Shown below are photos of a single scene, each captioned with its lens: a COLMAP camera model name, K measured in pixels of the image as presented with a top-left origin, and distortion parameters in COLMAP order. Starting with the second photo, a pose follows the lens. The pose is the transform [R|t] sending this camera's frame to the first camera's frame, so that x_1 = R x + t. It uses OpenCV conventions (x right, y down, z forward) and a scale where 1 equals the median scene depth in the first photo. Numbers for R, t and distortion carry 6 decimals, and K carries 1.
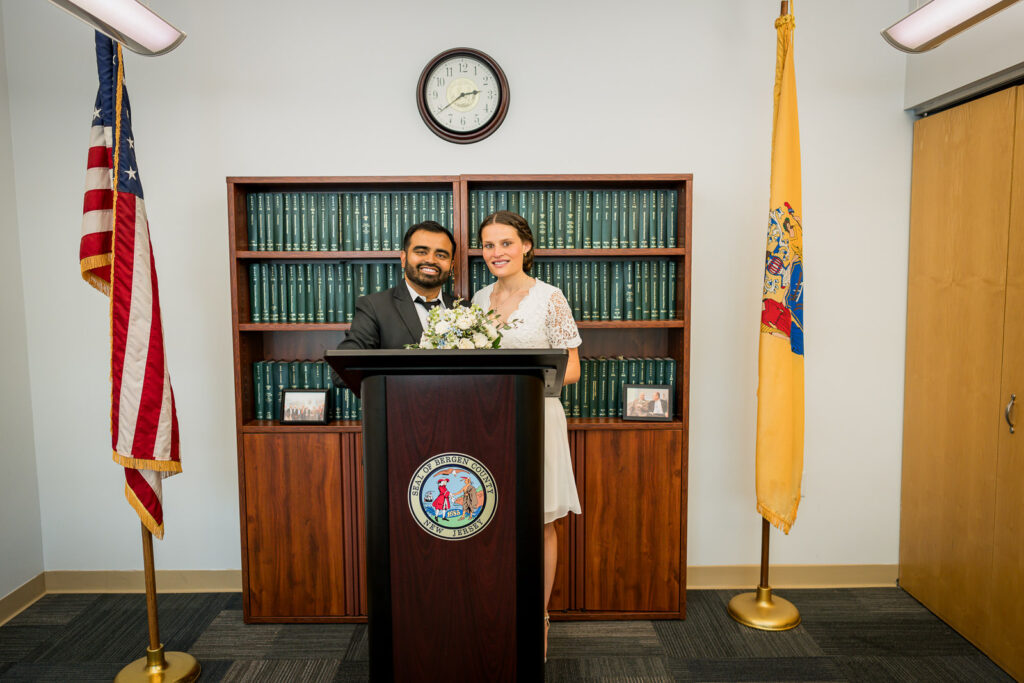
lens RADIAL K [[714.7, 0, 511.9], [0, 714.7, 338.2], [0, 0, 1]] dist [-0.001024, 0.002691]
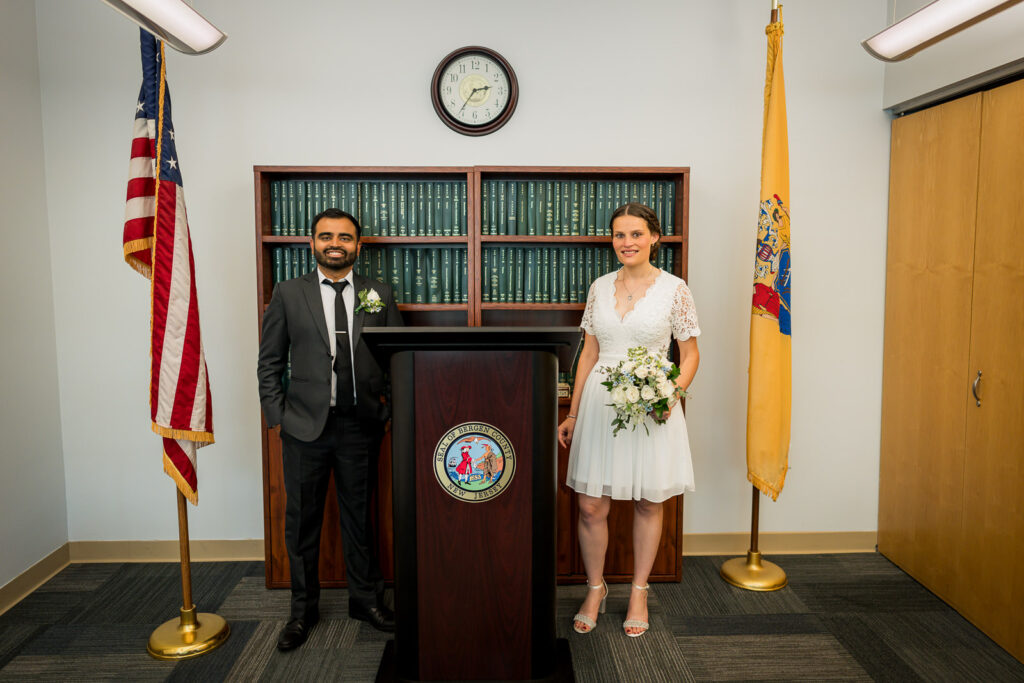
lens RADIAL K [[720.3, 0, 517.0], [0, 720.3, 319.2], [0, 0, 1]] dist [0.001500, -0.000804]
pose [[0.999580, 0.003707, 0.028734, -0.038484], [-0.003560, 0.999980, -0.005169, 0.006361], [-0.028752, 0.005065, 0.999574, -0.079789]]
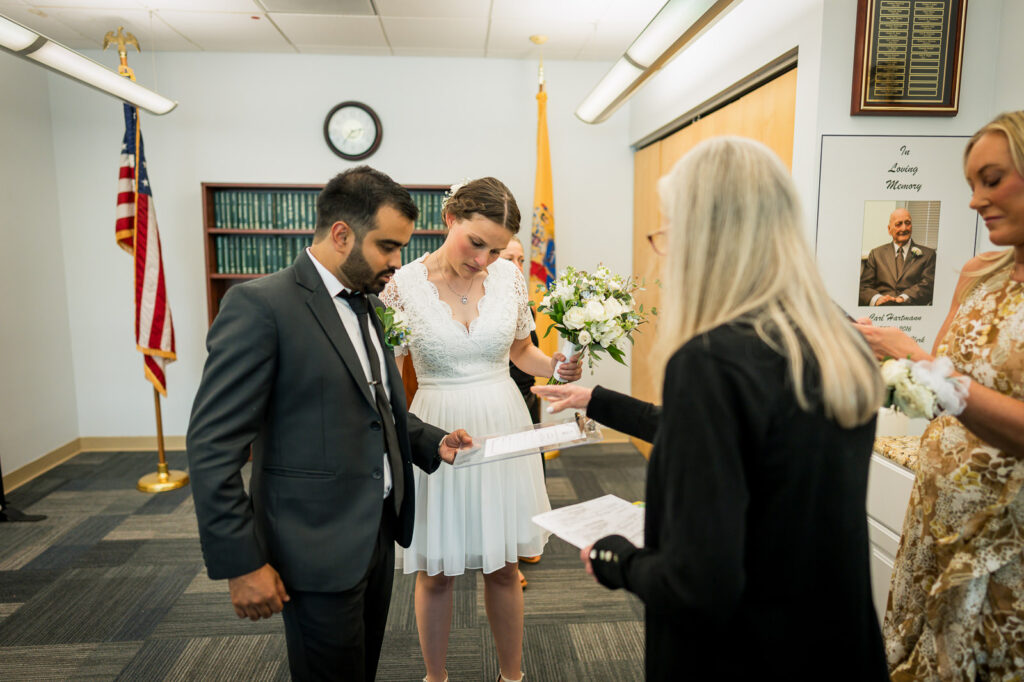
lens RADIAL K [[681.2, 0, 514.4], [0, 681.2, 339.4], [0, 0, 1]] dist [0.000930, 0.000621]
pose [[0.997425, 0.001146, 0.071706, 0.197135], [-0.004022, 0.999193, 0.039972, 0.064899], [-0.071602, -0.040157, 0.996625, -0.597575]]
